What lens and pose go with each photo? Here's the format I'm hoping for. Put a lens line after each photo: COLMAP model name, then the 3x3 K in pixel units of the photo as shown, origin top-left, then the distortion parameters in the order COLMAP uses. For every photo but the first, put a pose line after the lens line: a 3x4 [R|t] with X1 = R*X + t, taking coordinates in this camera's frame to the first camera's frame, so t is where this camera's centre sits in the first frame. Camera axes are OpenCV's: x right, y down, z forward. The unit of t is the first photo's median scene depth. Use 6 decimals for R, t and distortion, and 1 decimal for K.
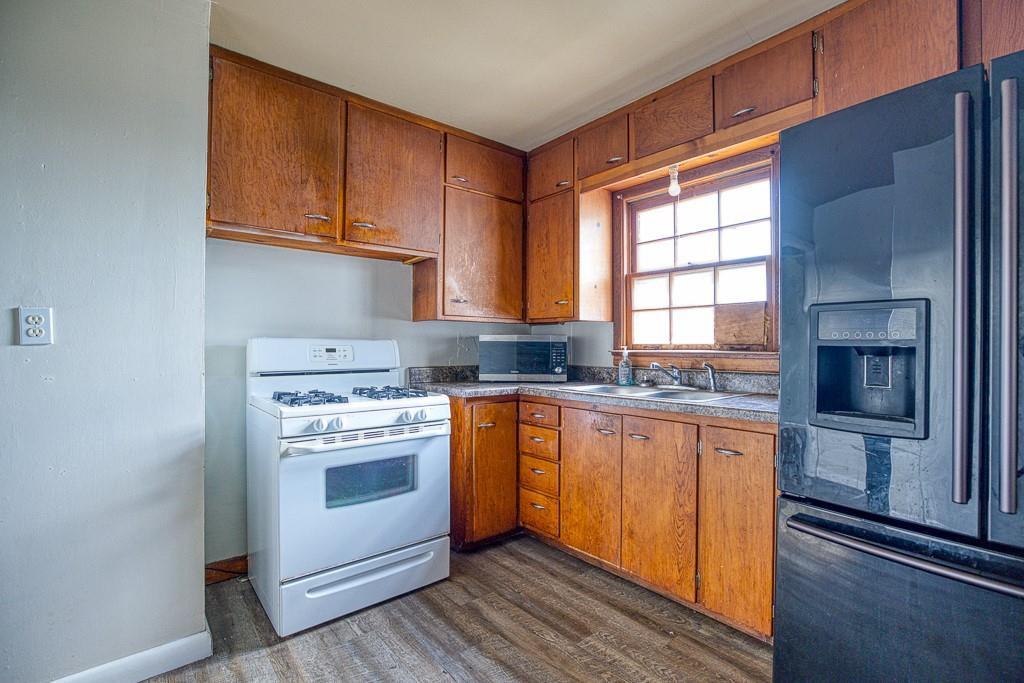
lens RADIAL K [[478.1, 0, 515.6], [0, 478.1, 342.3], [0, 0, 1]] dist [-0.025754, 0.003824]
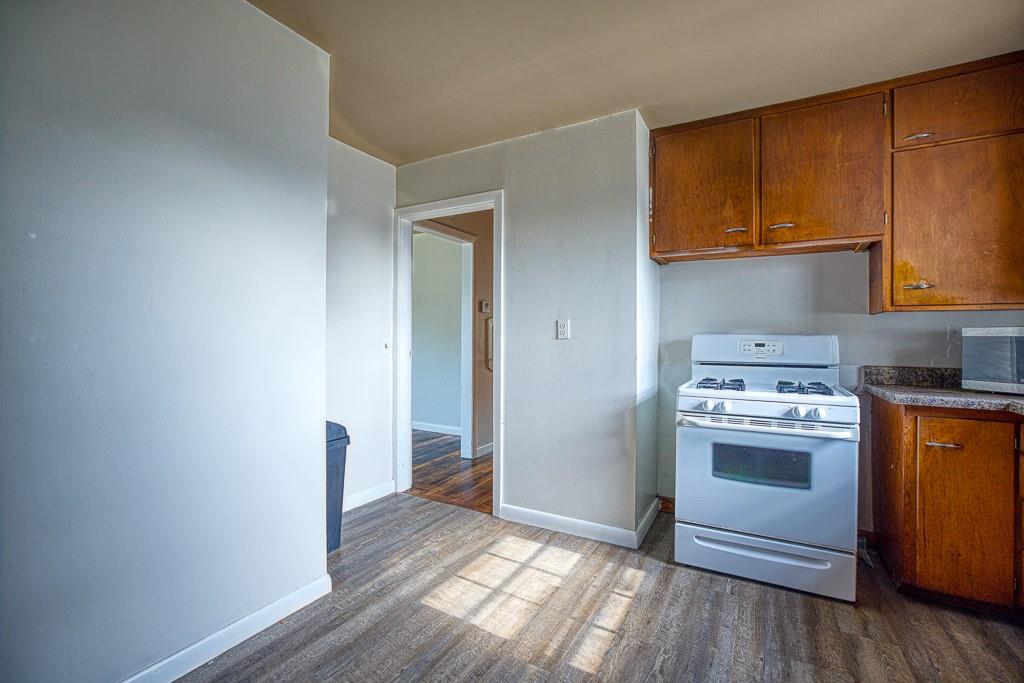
lens RADIAL K [[444.1, 0, 512.2], [0, 444.1, 337.3], [0, 0, 1]] dist [-0.037954, 0.011258]
pose [[0.331067, -0.003530, -0.943601, 0.427530], [-0.002273, 0.999987, -0.004538, 0.005454], [0.943605, 0.003647, 0.331054, 0.135754]]
